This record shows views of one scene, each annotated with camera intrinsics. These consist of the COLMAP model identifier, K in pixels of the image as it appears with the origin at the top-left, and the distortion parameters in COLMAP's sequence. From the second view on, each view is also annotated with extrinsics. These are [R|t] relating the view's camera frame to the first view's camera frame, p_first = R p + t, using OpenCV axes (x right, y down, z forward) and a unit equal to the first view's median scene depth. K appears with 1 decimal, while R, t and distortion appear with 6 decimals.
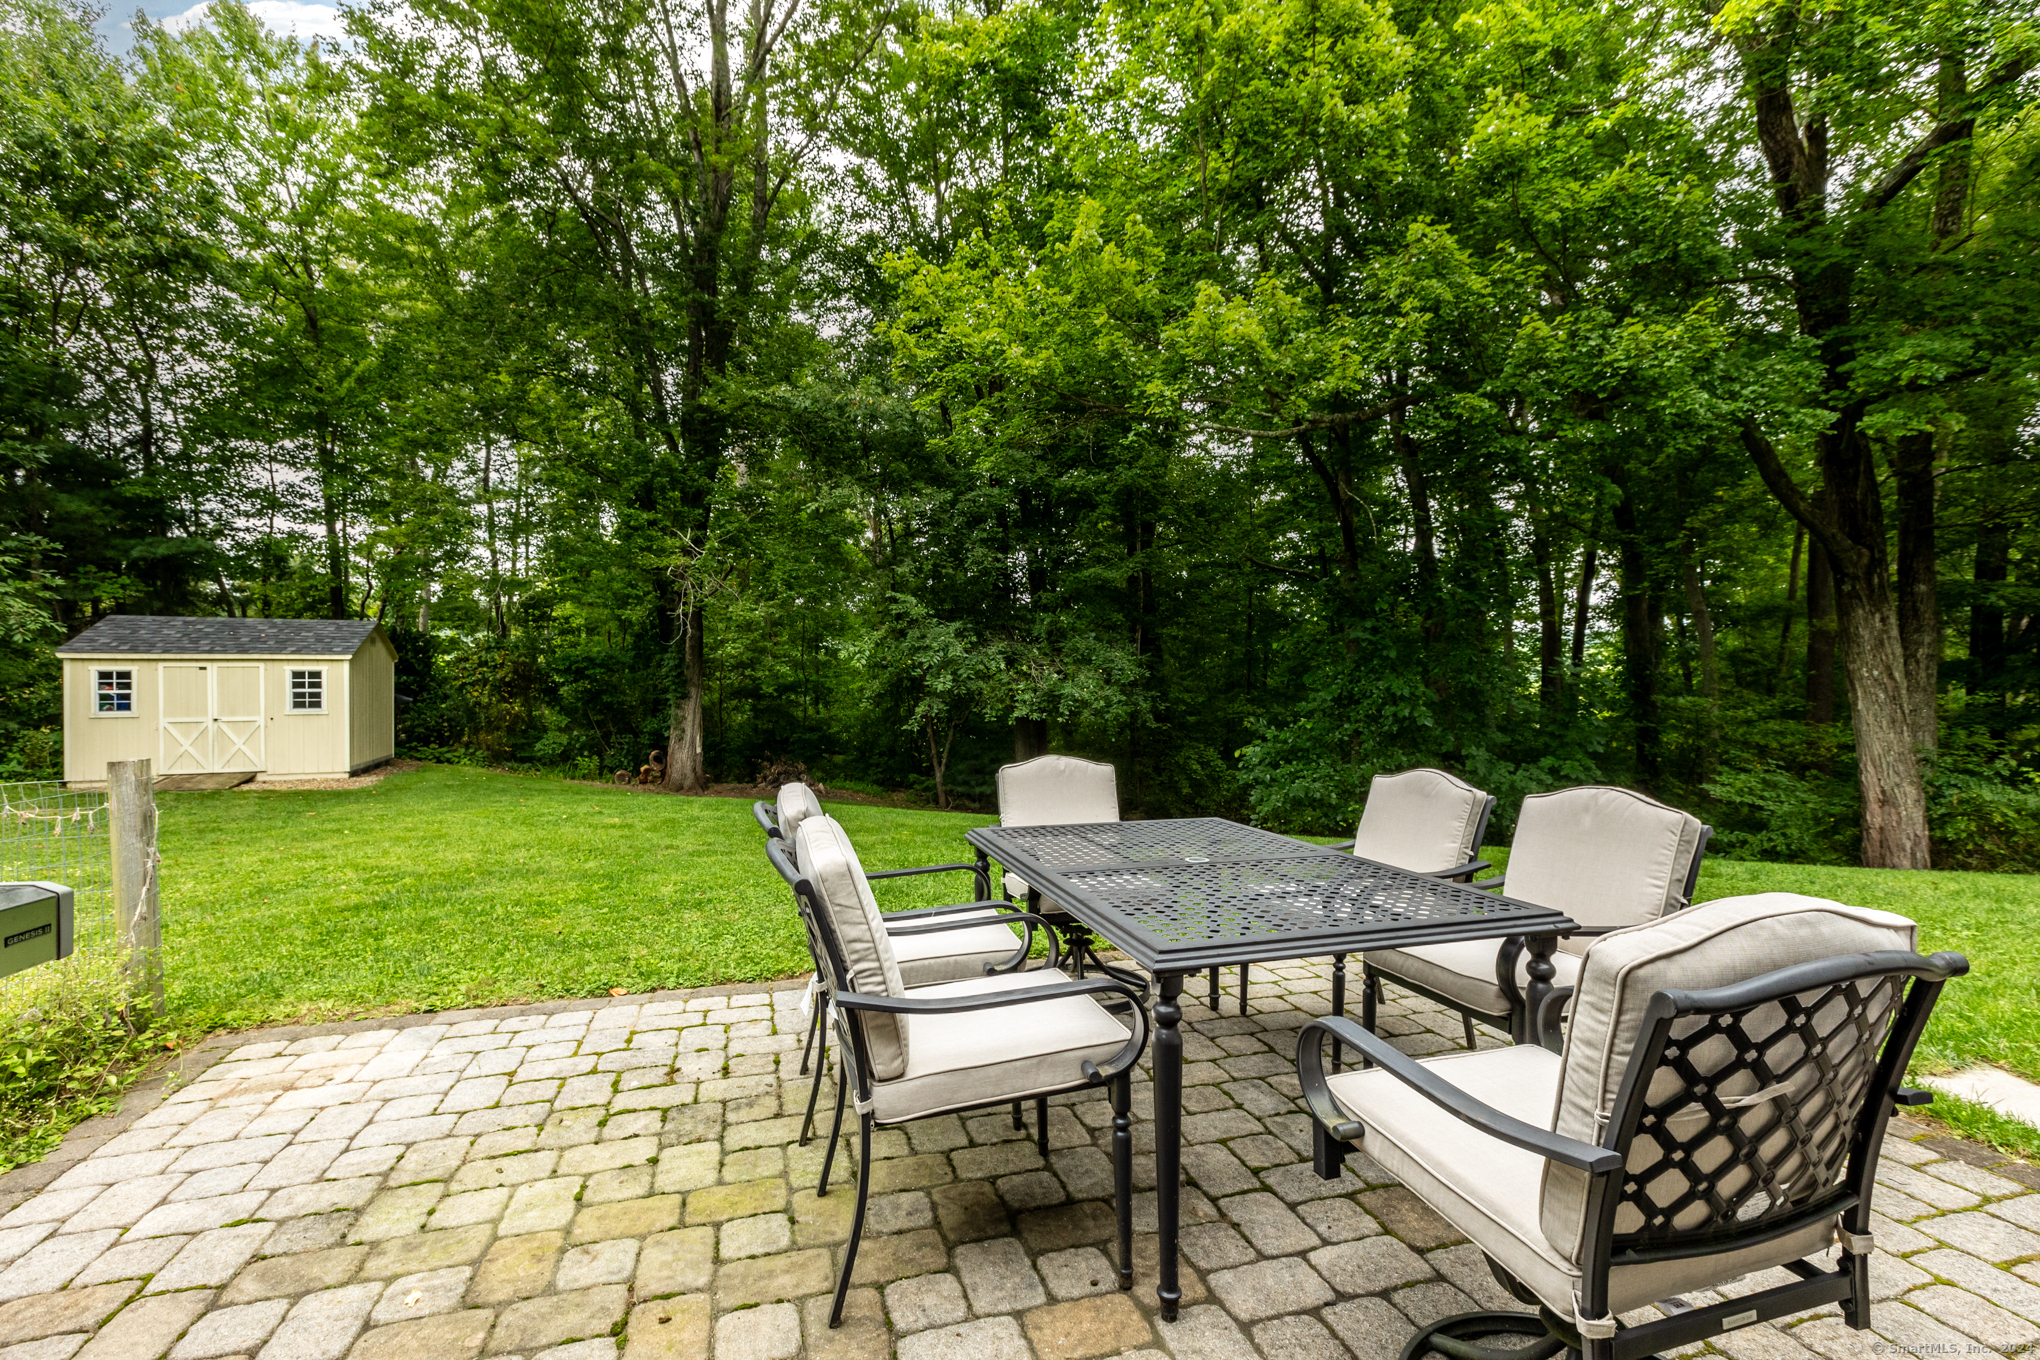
lens RADIAL K [[901.9, 0, 1022.5], [0, 901.9, 677.3], [0, 0, 1]] dist [-0.001043, -0.000160]
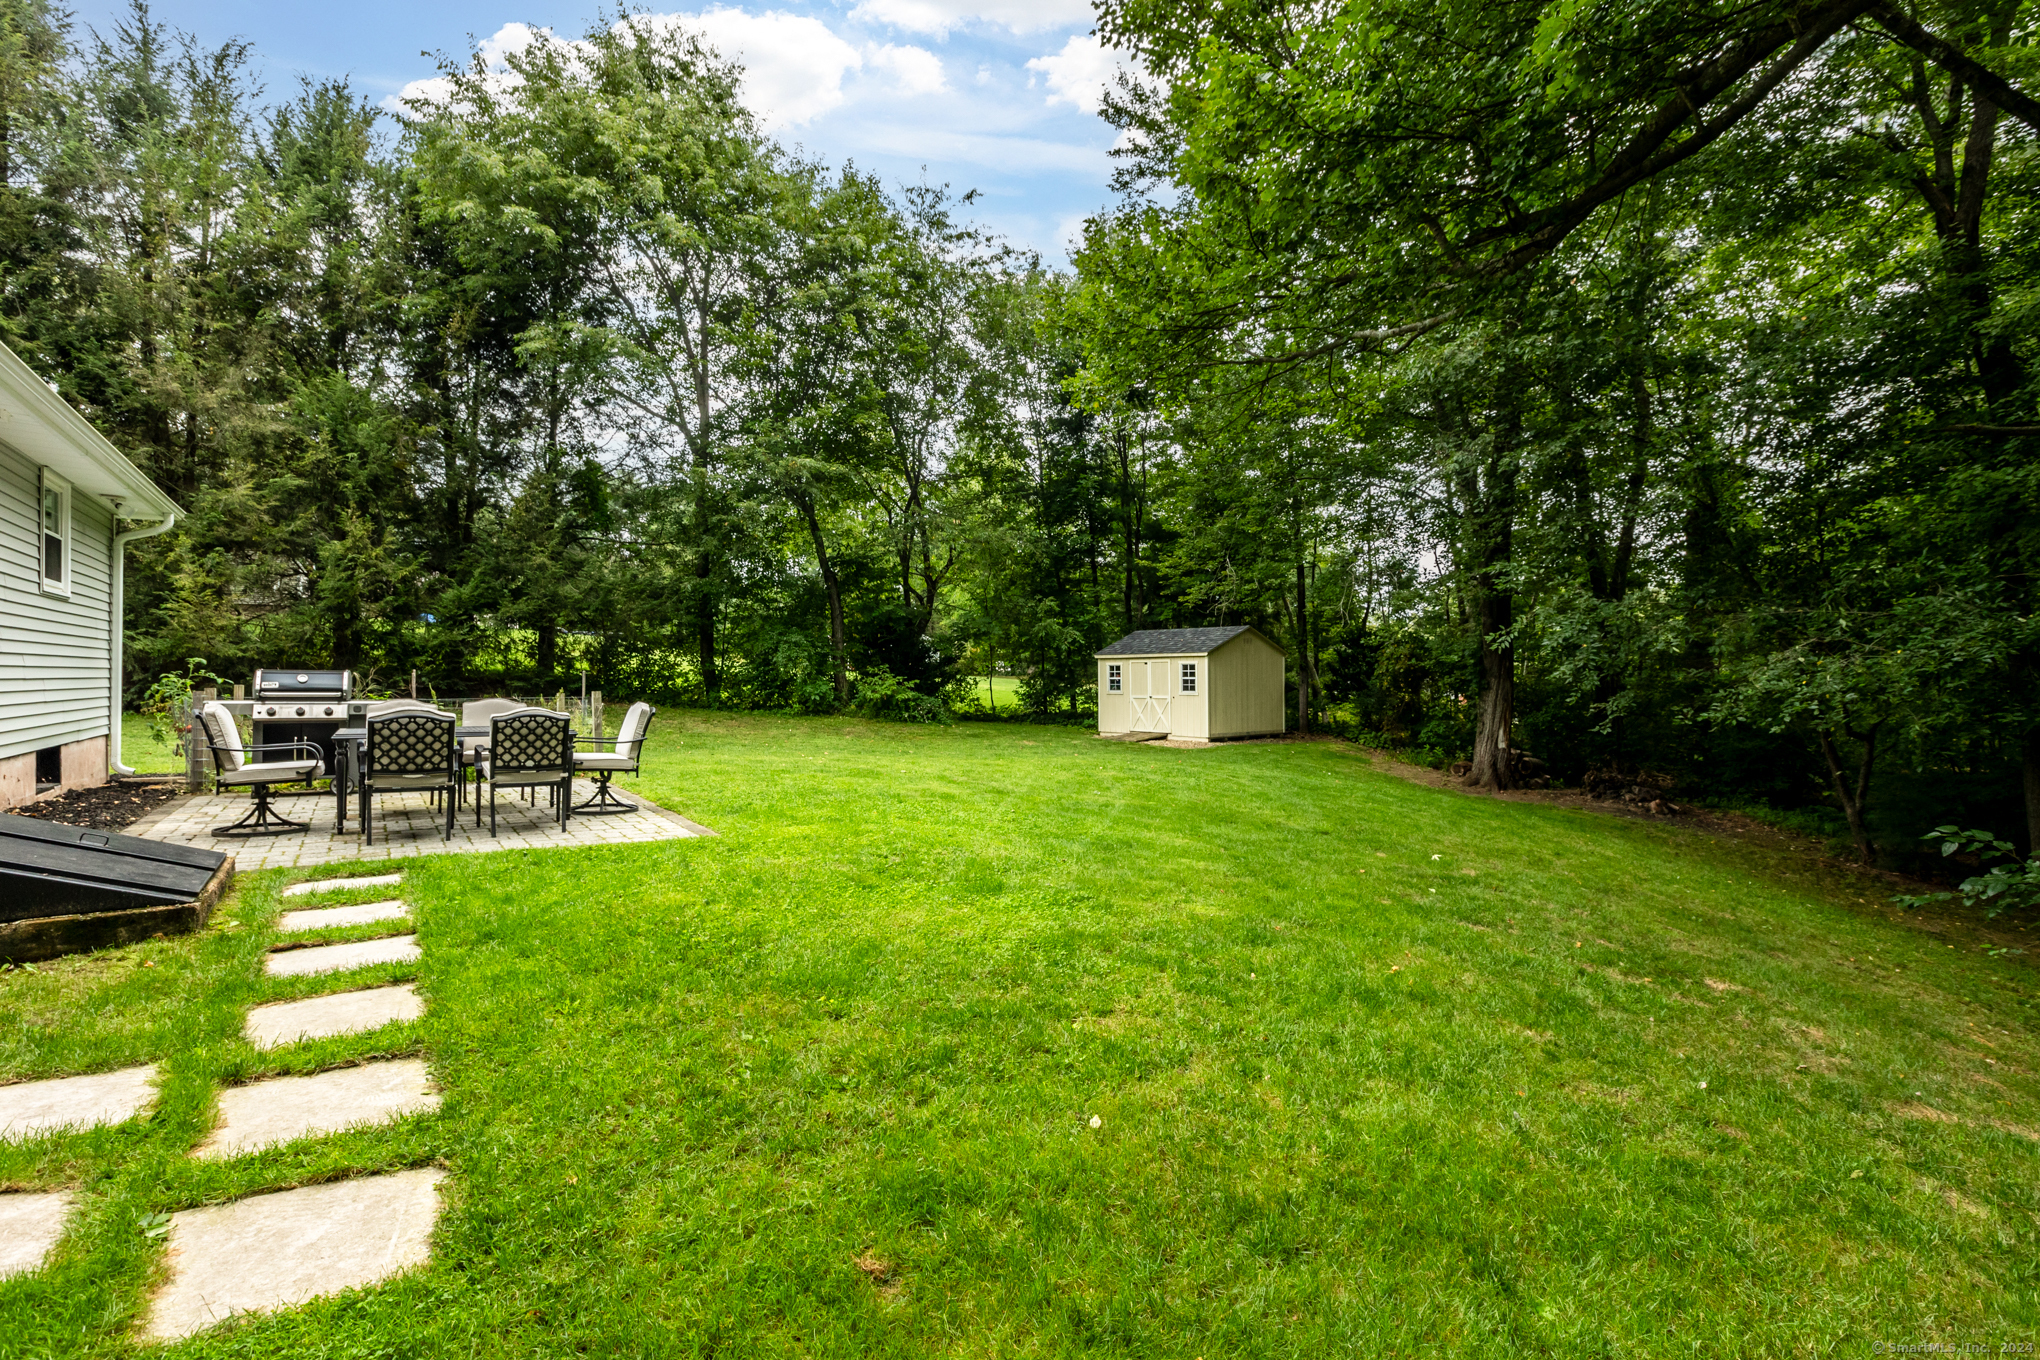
lens RADIAL K [[999.0, 0, 1031.7], [0, 999.0, 675.8], [0, 0, 1]] dist [-0.002723, -0.000070]
pose [[0.285739, 0.000674, -0.958307, 0.544246], [0.003564, 0.999992, 0.001766, 0.005991], [0.958301, -0.003920, 0.285735, 0.266713]]
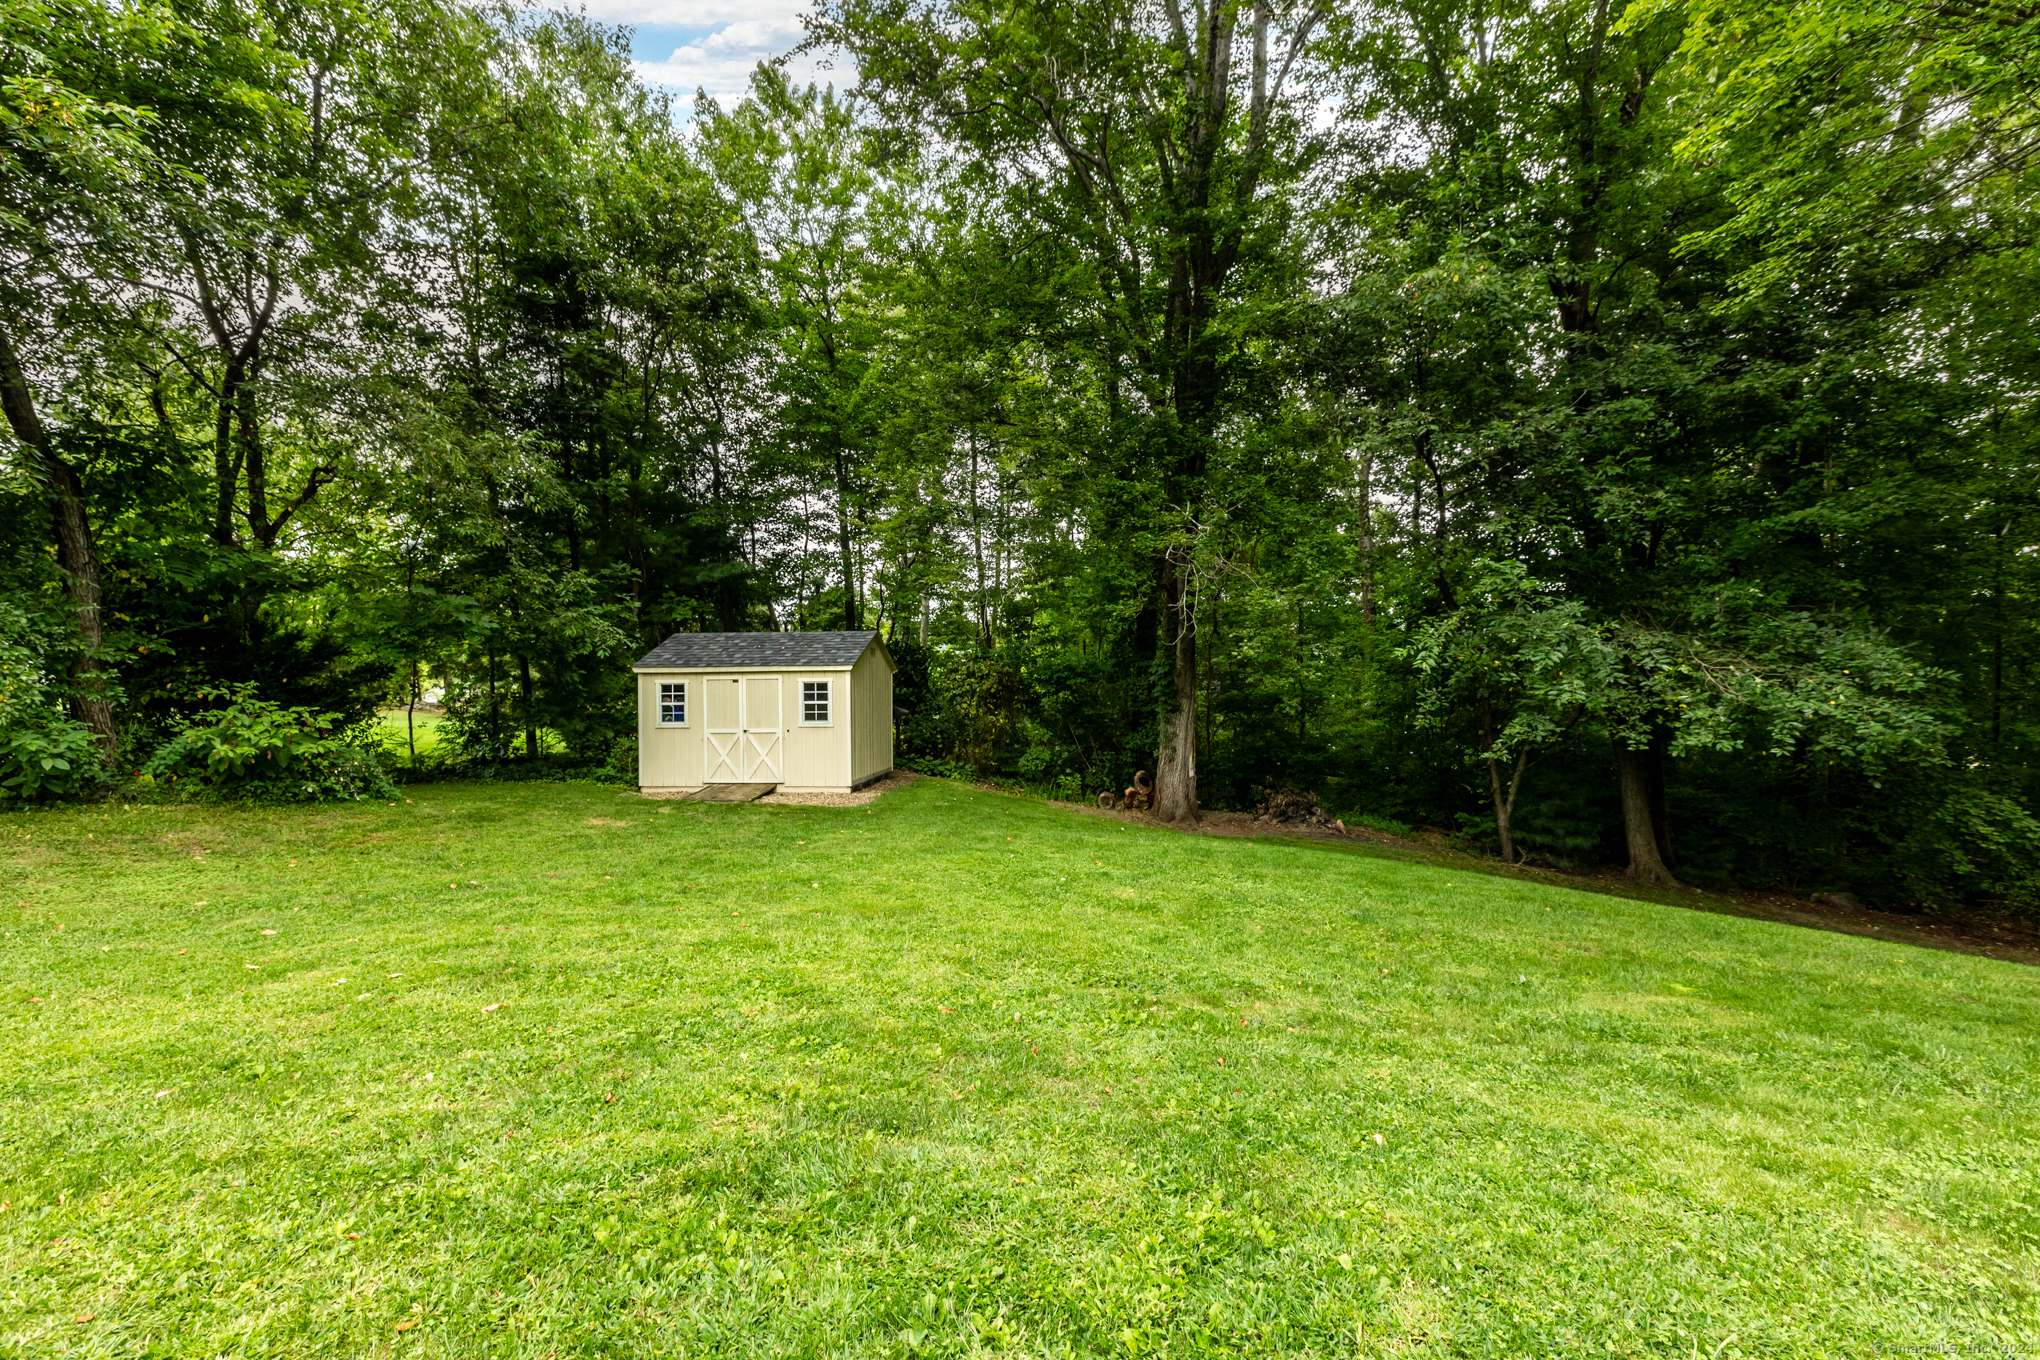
lens RADIAL K [[901.9, 0, 1009.5], [0, 901.9, 676.8], [0, 0, 1]] dist [-0.001043, -0.000160]
pose [[0.877403, -0.012284, -0.479597, -0.115418], [0.006611, 0.999887, -0.013516, 0.001042], [0.479709, 0.008688, 0.877385, 0.201398]]
